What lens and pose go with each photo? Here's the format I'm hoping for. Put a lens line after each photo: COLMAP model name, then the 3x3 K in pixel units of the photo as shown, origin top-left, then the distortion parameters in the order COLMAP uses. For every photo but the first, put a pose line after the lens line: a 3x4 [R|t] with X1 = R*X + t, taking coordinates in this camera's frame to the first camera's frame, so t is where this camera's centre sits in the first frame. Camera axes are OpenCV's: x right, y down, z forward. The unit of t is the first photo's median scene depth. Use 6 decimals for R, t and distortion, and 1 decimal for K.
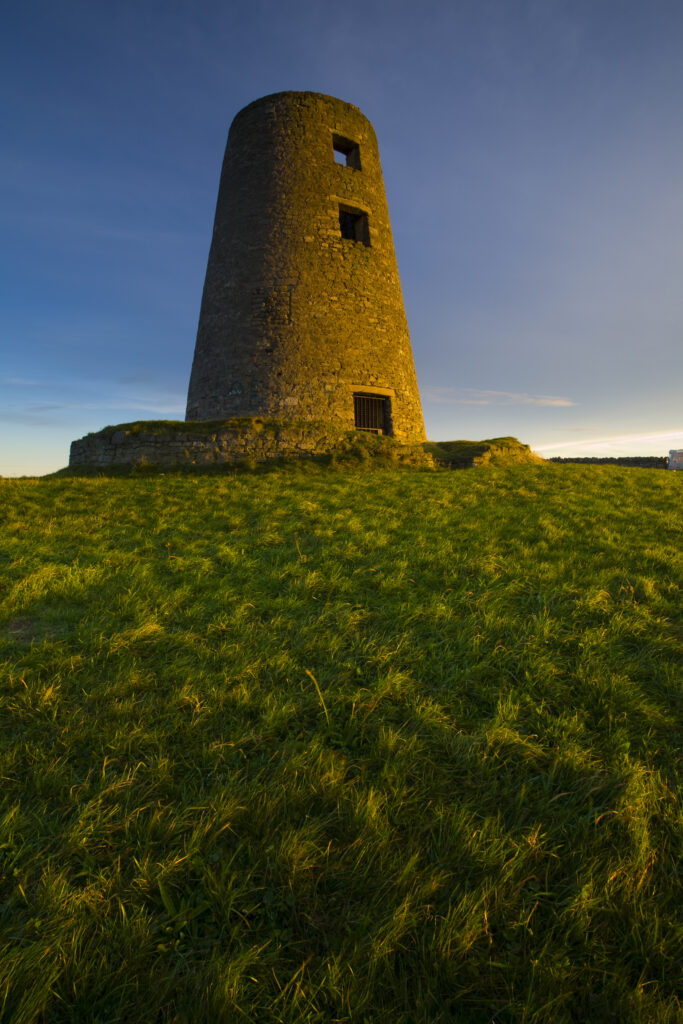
lens RADIAL K [[502.1, 0, 341.5], [0, 502.1, 512.0], [0, 0, 1]] dist [-0.081387, 0.035072]
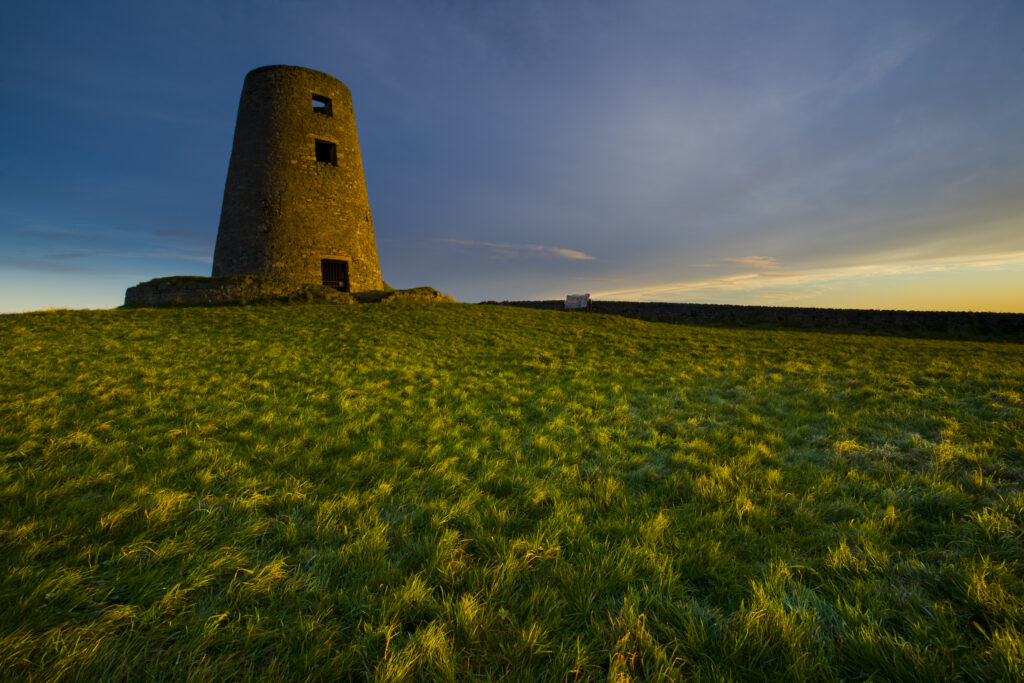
lens RADIAL K [[502.1, 0, 512.0], [0, 502.1, 341.5], [0, 0, 1]] dist [-0.081387, 0.035072]
pose [[0.978467, -0.009578, 0.206183, 0.291264], [0.017015, 0.999266, -0.034330, 0.090819], [-0.205703, 0.037099, 0.977911, -0.674217]]
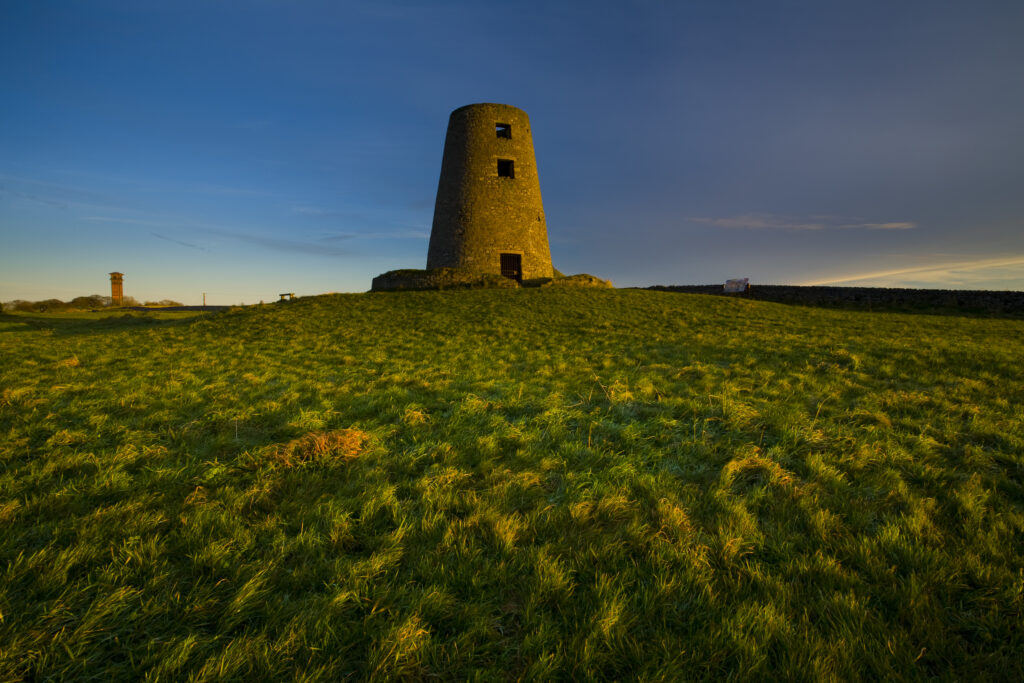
lens RADIAL K [[502.1, 0, 512.0], [0, 502.1, 341.5], [0, 0, 1]] dist [-0.081387, 0.035072]
pose [[0.977098, 0.021190, -0.211734, 0.513984], [-0.022162, 0.999752, -0.002216, 0.126674], [0.211635, 0.006858, 0.977325, -1.005492]]
